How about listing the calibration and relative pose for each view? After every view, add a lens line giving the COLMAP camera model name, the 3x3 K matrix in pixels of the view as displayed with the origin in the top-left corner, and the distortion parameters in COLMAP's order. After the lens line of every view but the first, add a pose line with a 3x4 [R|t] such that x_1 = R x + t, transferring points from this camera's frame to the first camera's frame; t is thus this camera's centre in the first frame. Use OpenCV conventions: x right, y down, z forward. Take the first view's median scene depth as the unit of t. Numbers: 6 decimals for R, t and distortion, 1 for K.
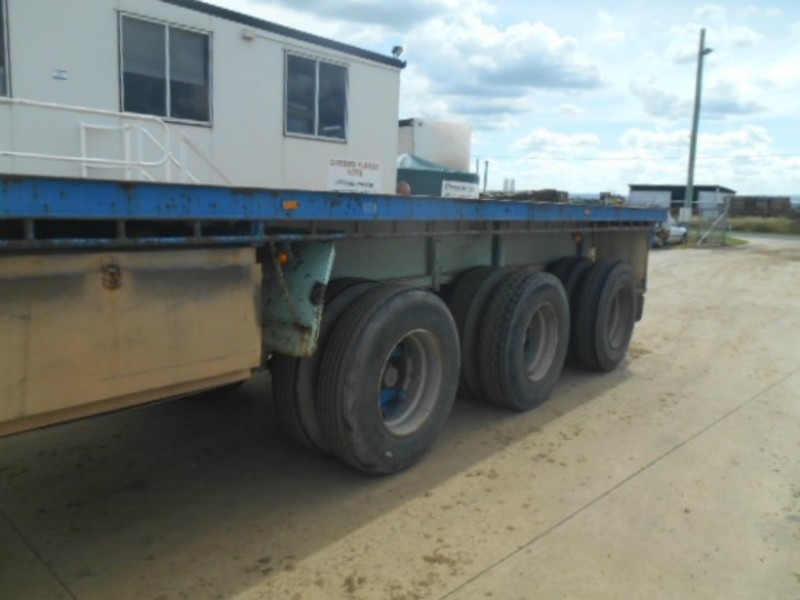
lens RADIAL K [[624.5, 0, 396.6], [0, 624.5, 303.7], [0, 0, 1]] dist [-0.017067, 0.004535]
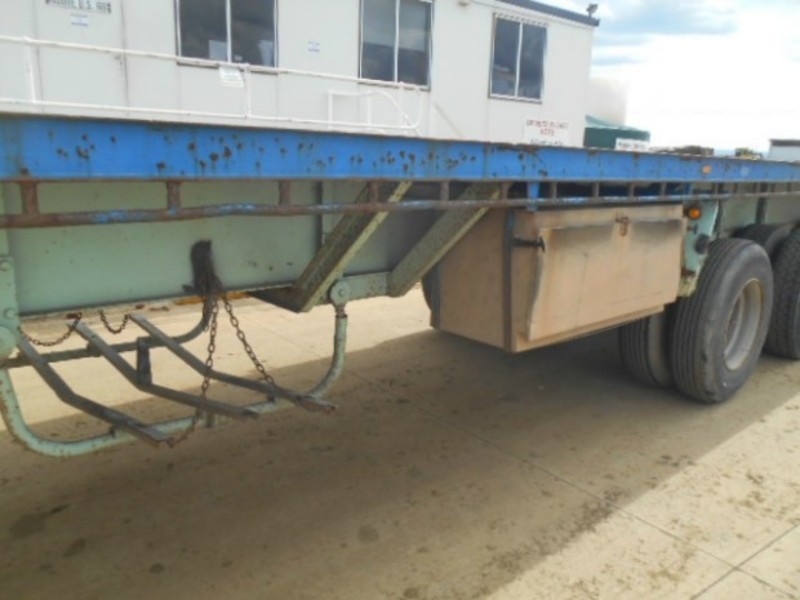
lens RADIAL K [[625.4, 0, 396.1], [0, 625.4, 299.2], [0, 0, 1]] dist [-0.003969, 0.000575]
pose [[0.986891, 0.035495, -0.157434, -0.167733], [-0.025942, 0.997719, 0.062323, 0.009581], [0.159287, -0.057422, 0.985561, -0.090634]]
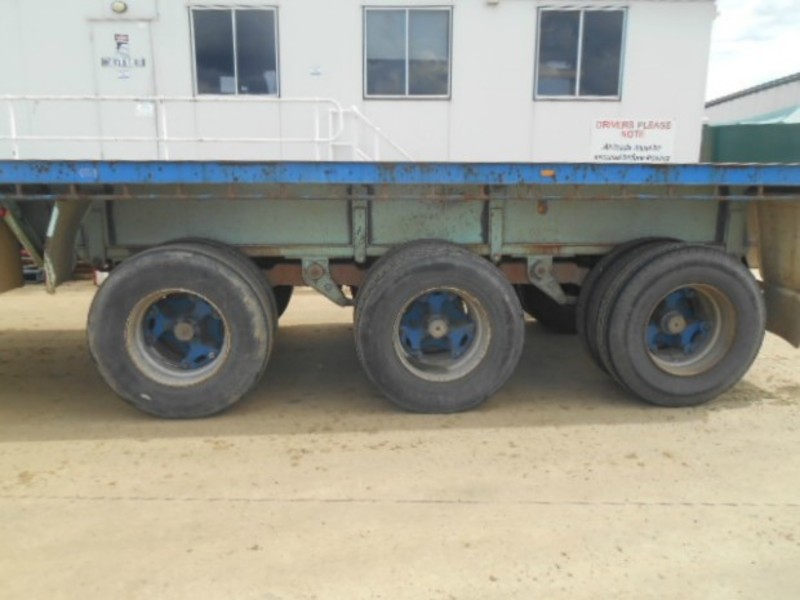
lens RADIAL K [[625.4, 0, 396.1], [0, 625.4, 299.2], [0, 0, 1]] dist [-0.003969, 0.000575]
pose [[0.698964, 0.121386, -0.704780, 0.403334], [-0.096933, 0.992476, 0.074803, -0.021647], [0.708557, 0.016032, 0.705471, 0.201284]]
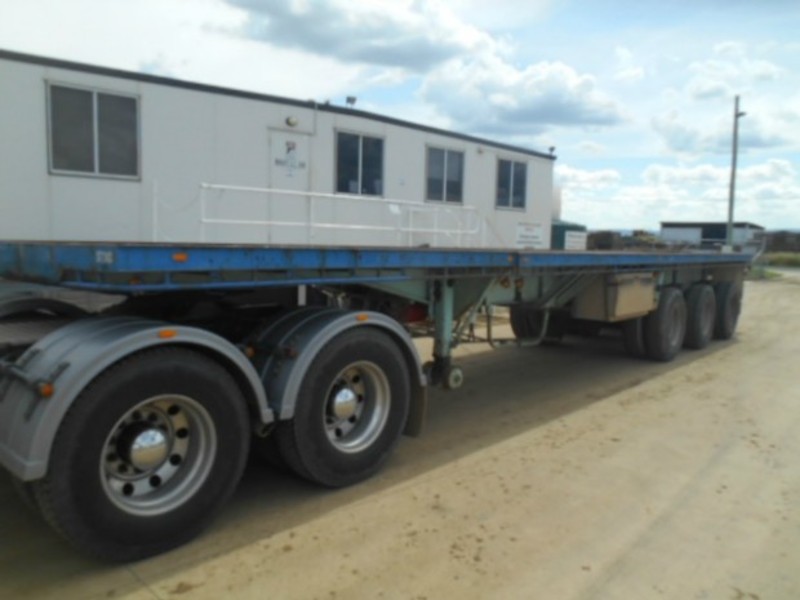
lens RADIAL K [[638.0, 0, 396.5], [0, 638.0, 300.4], [0, 0, 1]] dist [-0.010366, 0.007230]
pose [[0.999664, -0.005666, -0.025299, -0.420366], [0.004009, 0.997874, -0.065053, 0.075687], [0.025614, 0.064930, 0.997561, -0.662696]]
